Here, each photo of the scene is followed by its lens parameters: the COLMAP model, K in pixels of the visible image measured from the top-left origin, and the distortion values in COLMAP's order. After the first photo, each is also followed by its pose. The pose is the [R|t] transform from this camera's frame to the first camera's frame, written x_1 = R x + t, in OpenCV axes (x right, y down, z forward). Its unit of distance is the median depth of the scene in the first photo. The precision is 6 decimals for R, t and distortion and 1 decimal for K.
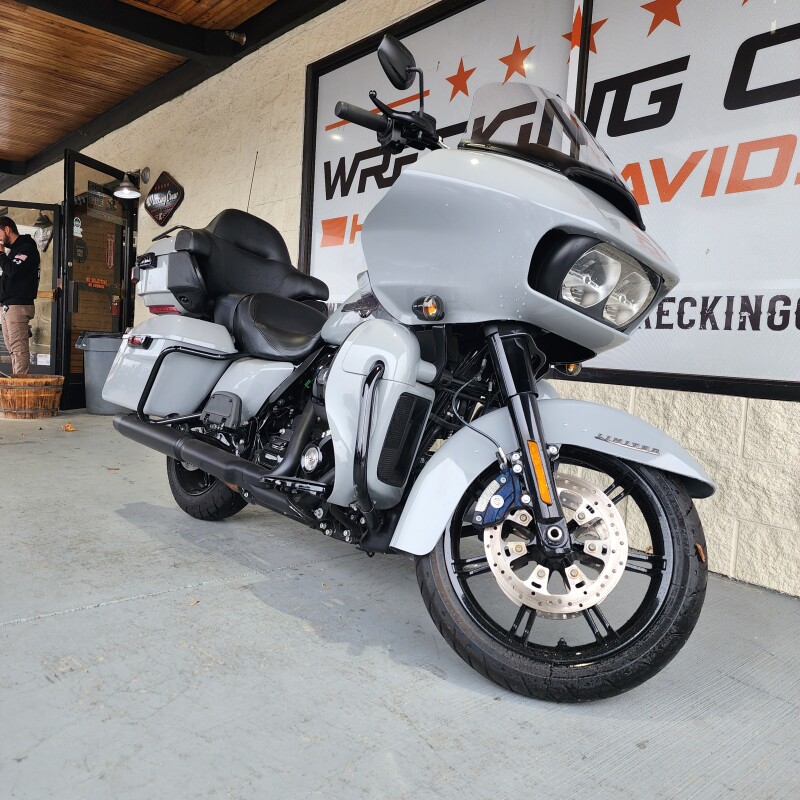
lens RADIAL K [[706.8, 0, 386.2], [0, 706.8, 387.8], [0, 0, 1]] dist [0.056847, -0.047537]
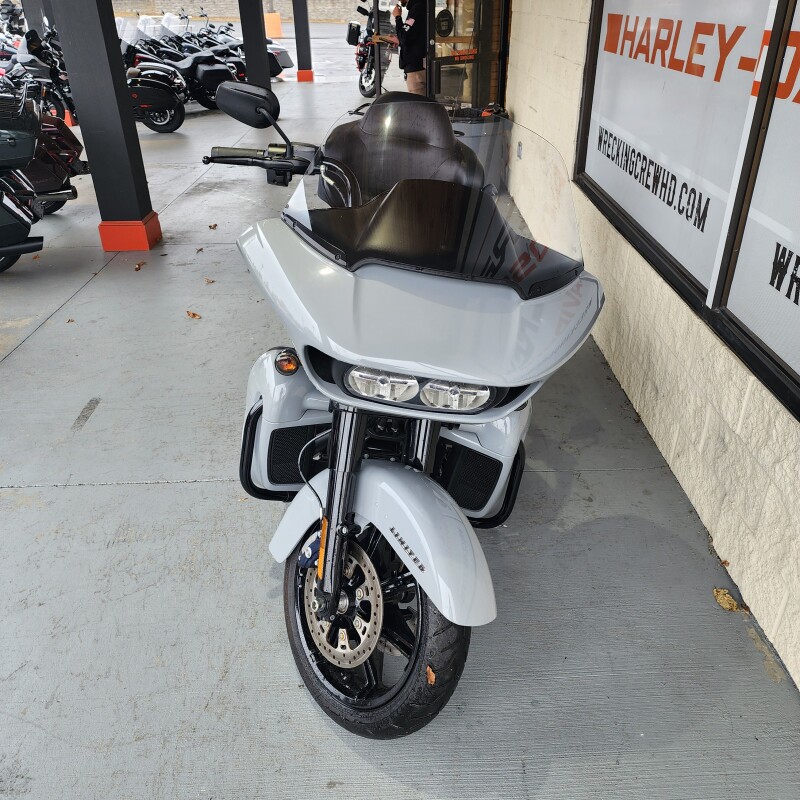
lens RADIAL K [[706.8, 0, 395.8], [0, 706.8, 397.3], [0, 0, 1]] dist [0.056847, -0.047537]
pose [[0.771863, 0.244519, -0.586889, 0.558061], [0.030198, 0.907946, 0.417999, -0.342700], [0.635072, -0.340360, 0.693425, 0.249073]]
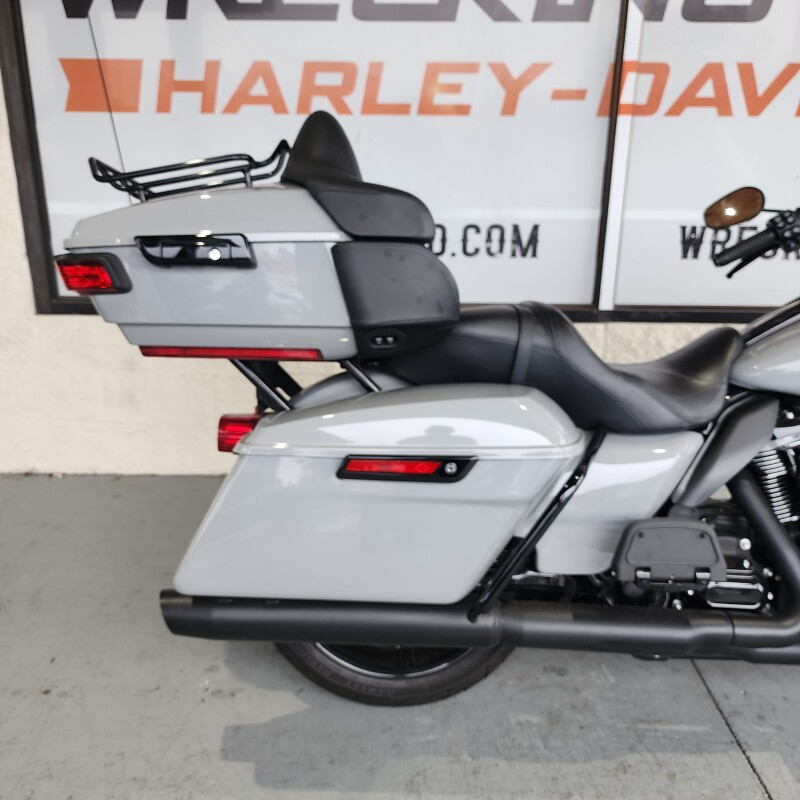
lens RADIAL K [[706.8, 0, 381.9], [0, 706.8, 398.2], [0, 0, 1]] dist [0.056847, -0.047537]
pose [[0.648006, -0.287404, 0.705328, -0.708709], [0.074978, 0.945644, 0.316443, -0.268488], [-0.757936, -0.152173, 0.634332, 0.795774]]
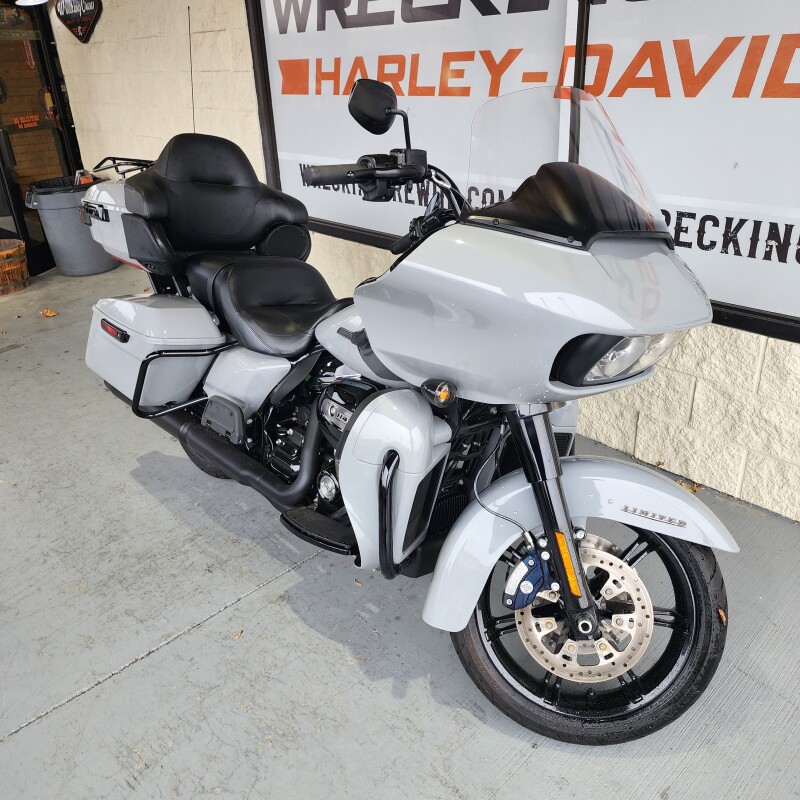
lens RADIAL K [[706.8, 0, 405.4], [0, 706.8, 389.2], [0, 0, 1]] dist [0.056847, -0.047537]
pose [[0.993060, -0.116710, 0.014488, 0.002272], [0.103099, 0.923204, 0.370223, -0.317026], [-0.056584, -0.366160, 0.928830, 0.109706]]
